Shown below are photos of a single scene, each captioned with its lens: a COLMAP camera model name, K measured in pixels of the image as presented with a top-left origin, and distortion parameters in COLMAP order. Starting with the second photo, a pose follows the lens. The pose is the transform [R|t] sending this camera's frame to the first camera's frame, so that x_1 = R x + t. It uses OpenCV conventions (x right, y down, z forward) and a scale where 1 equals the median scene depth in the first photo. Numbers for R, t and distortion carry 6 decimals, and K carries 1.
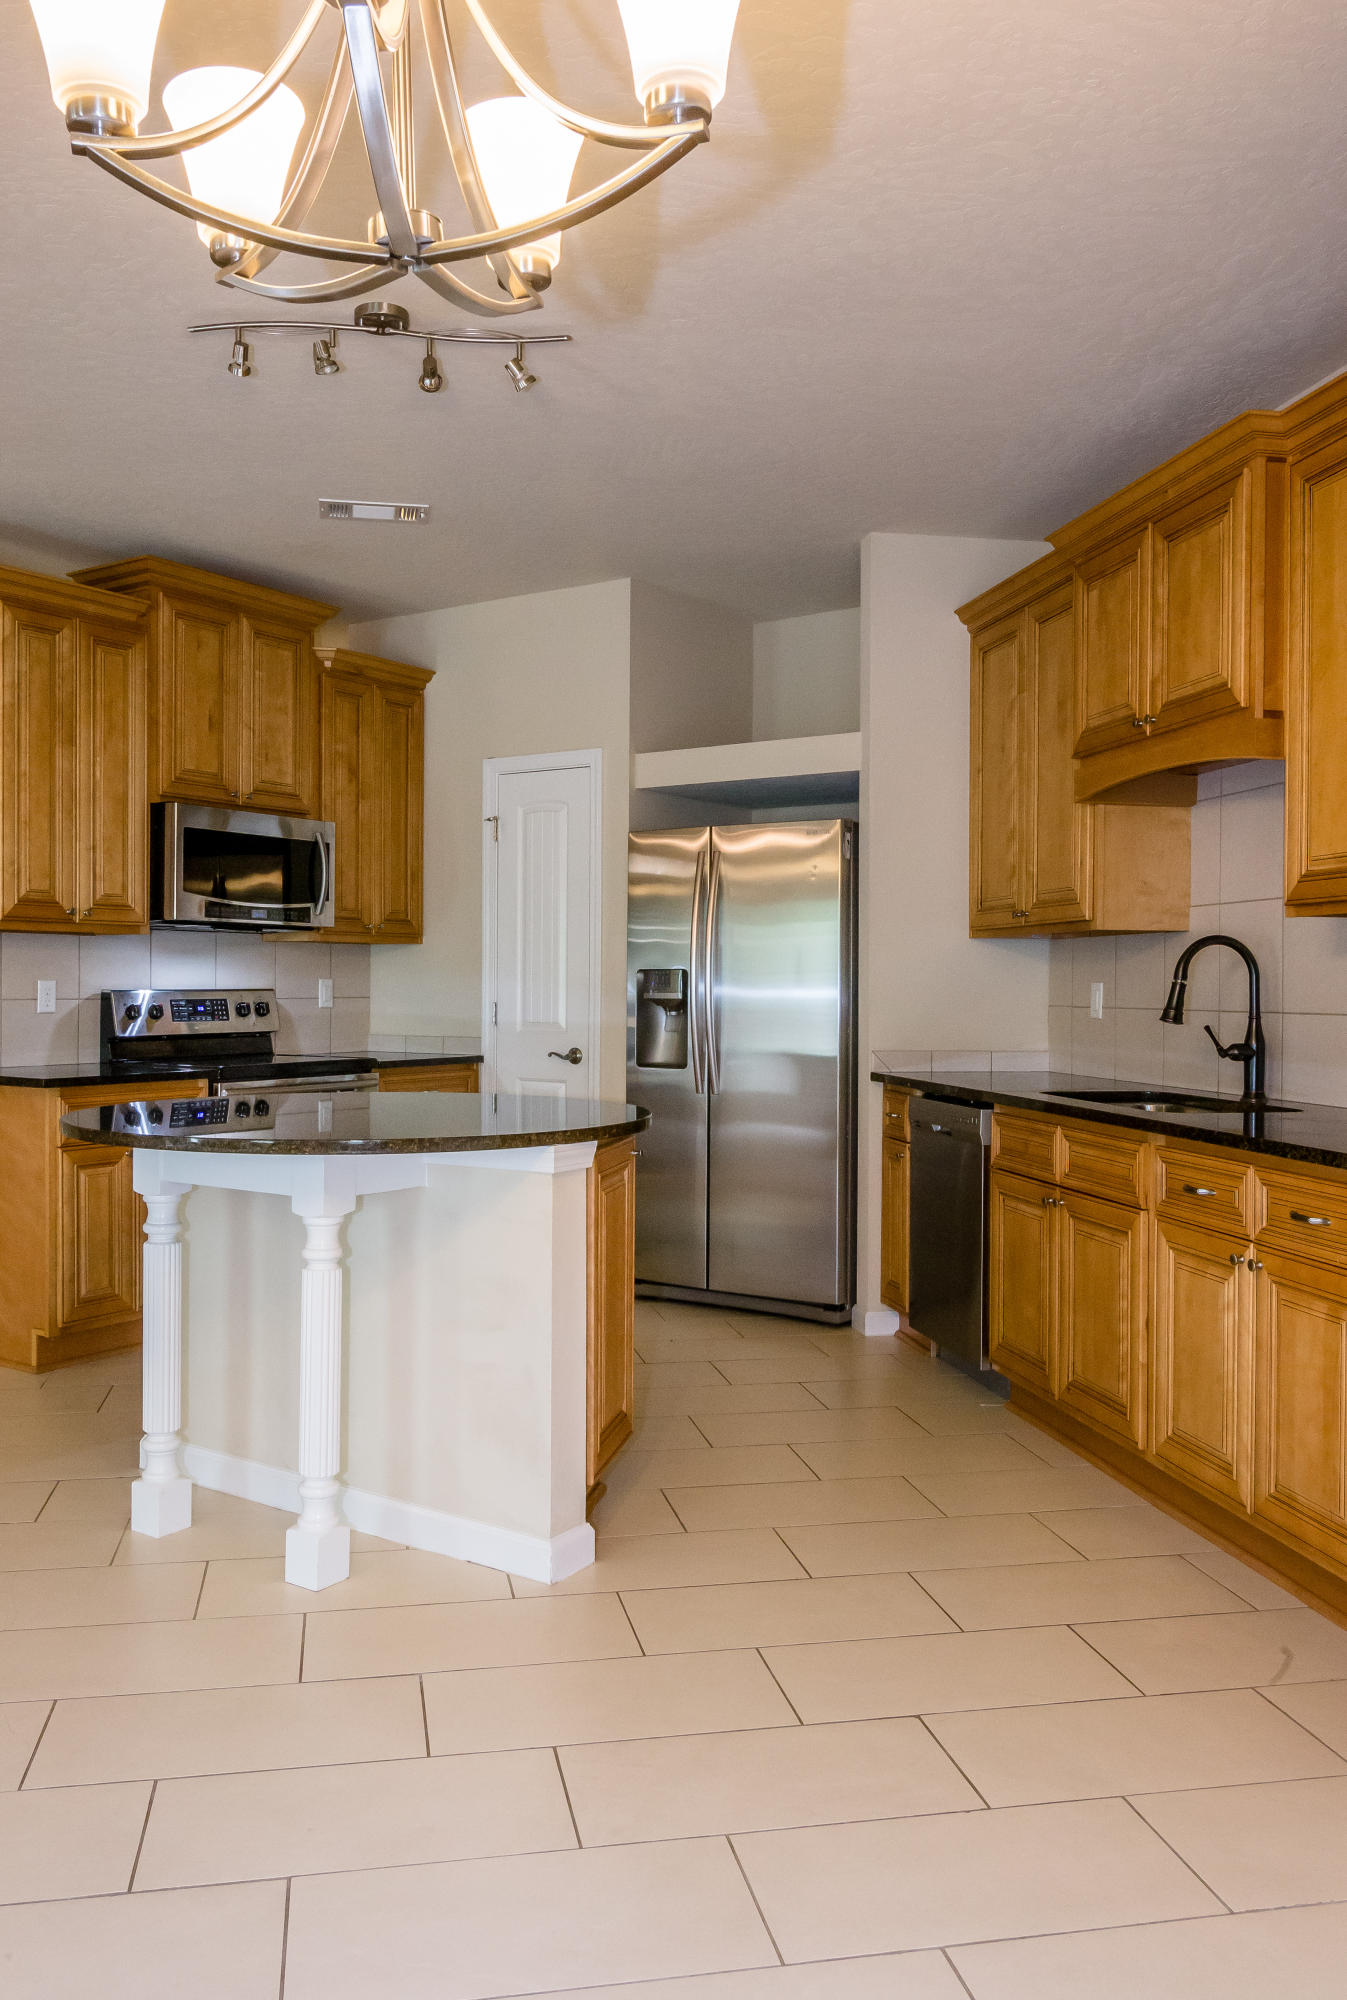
lens RADIAL K [[1572.6, 0, 656.8], [0, 1572.6, 997.7], [0, 0, 1]] dist [0.002564, 0.007525]
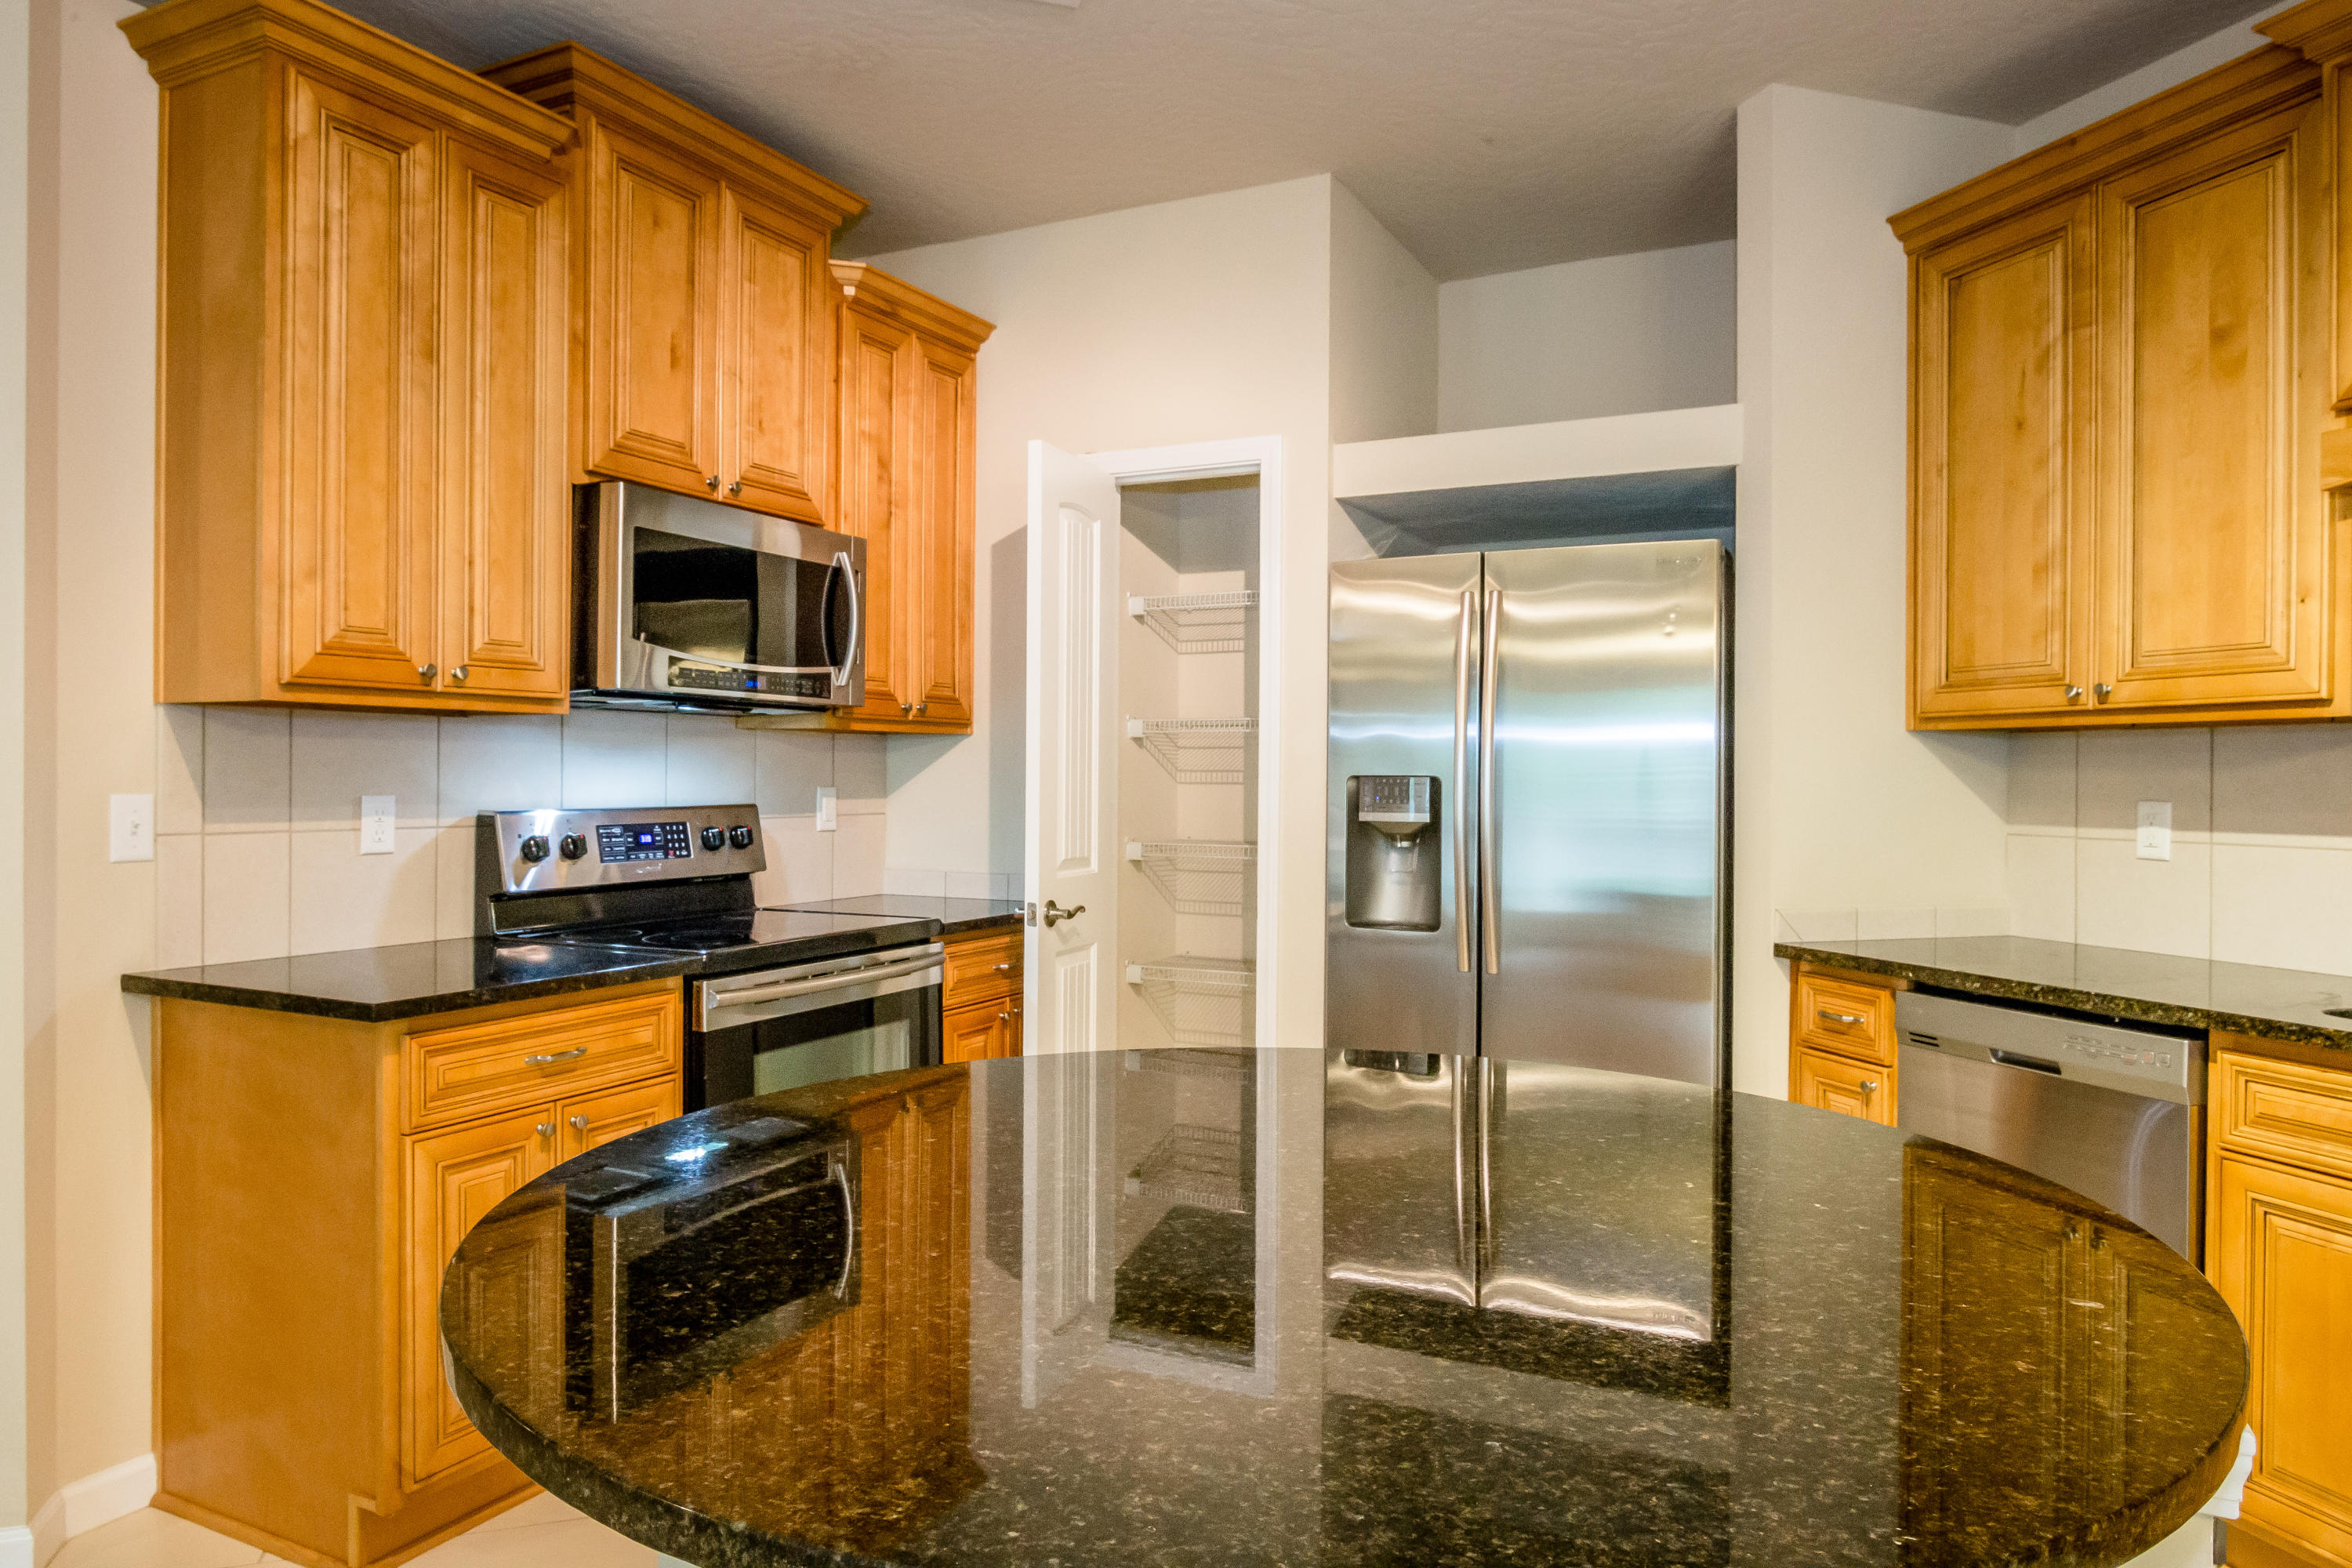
lens RADIAL K [[1505.8, 0, 1185.2], [0, 1505.8, 776.5], [0, 0, 1]] dist [-0.009052, 0.000189]
pose [[0.991912, 0.001899, 0.126915, -0.173337], [-0.001045, 0.999976, -0.006789, -0.014732], [-0.126925, 0.006601, 0.991890, 0.439681]]
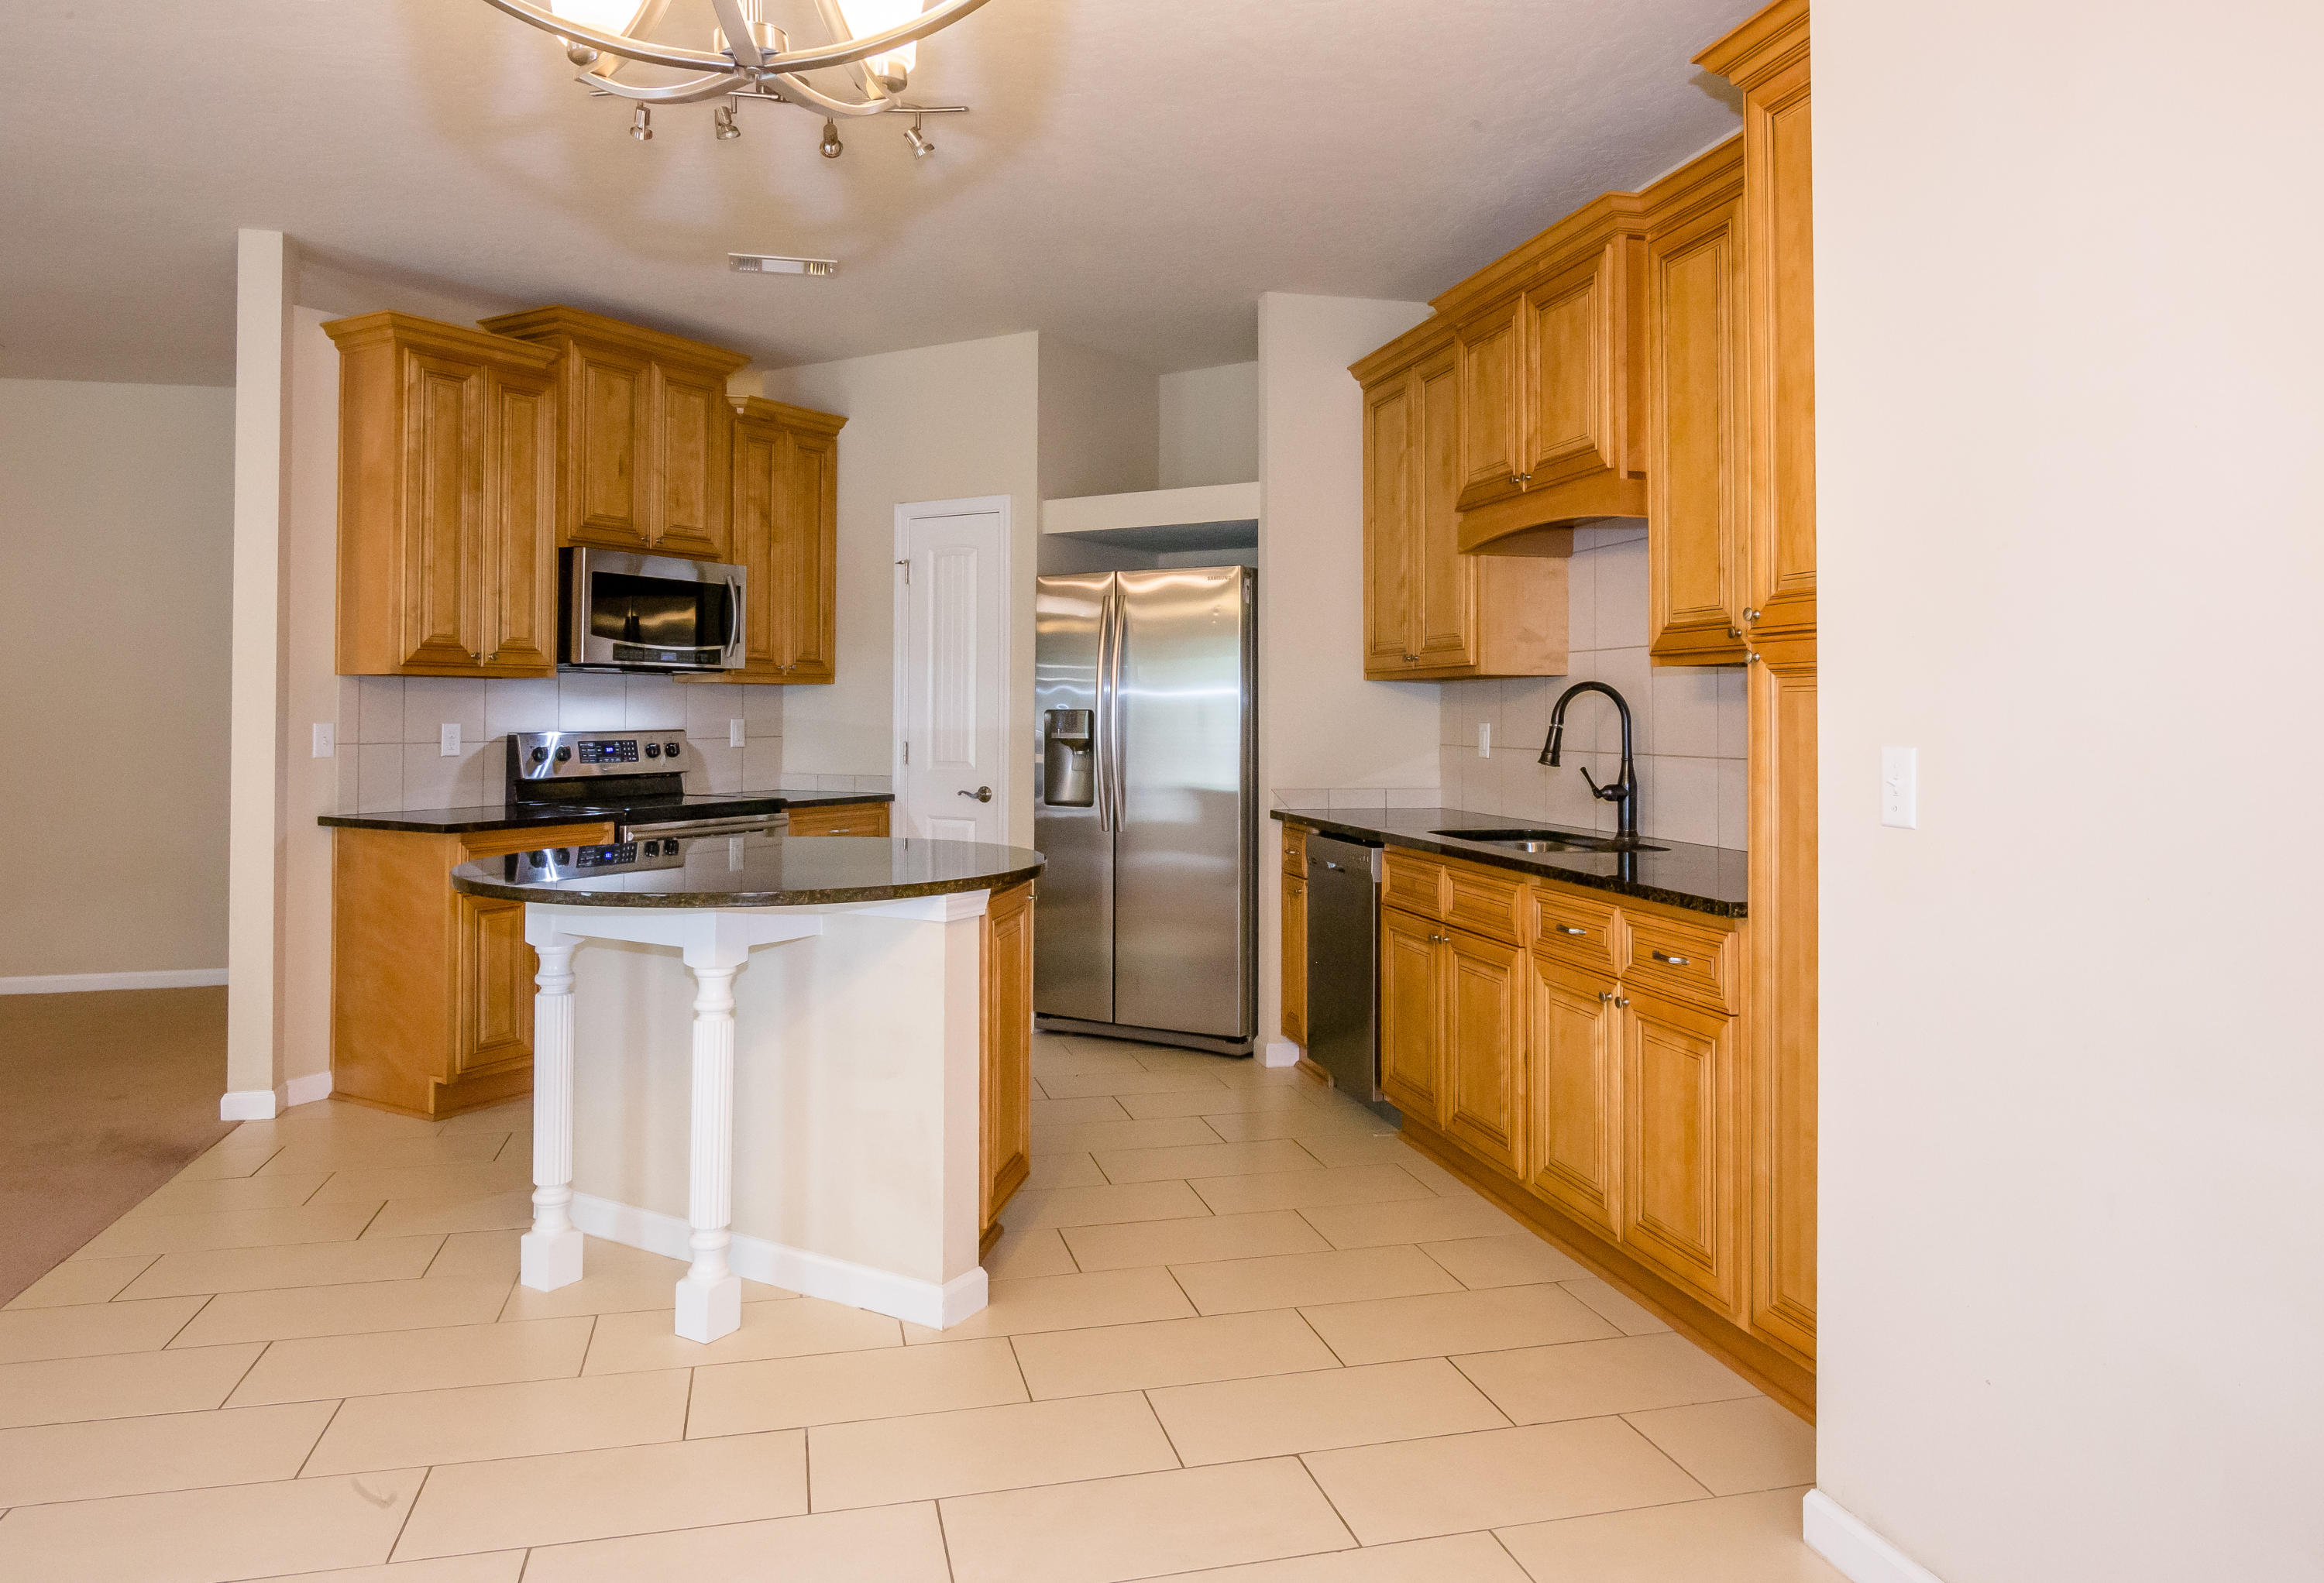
lens RADIAL K [[1531.1, 0, 1179.5], [0, 1531.1, 677.6], [0, 0, 1]] dist [-0.002491, -0.002666]
pose [[0.997999, -0.001253, 0.063214, 0.013476], [0.003187, 0.999530, -0.030505, -0.009194], [-0.063146, 0.030645, 0.997534, -0.001711]]
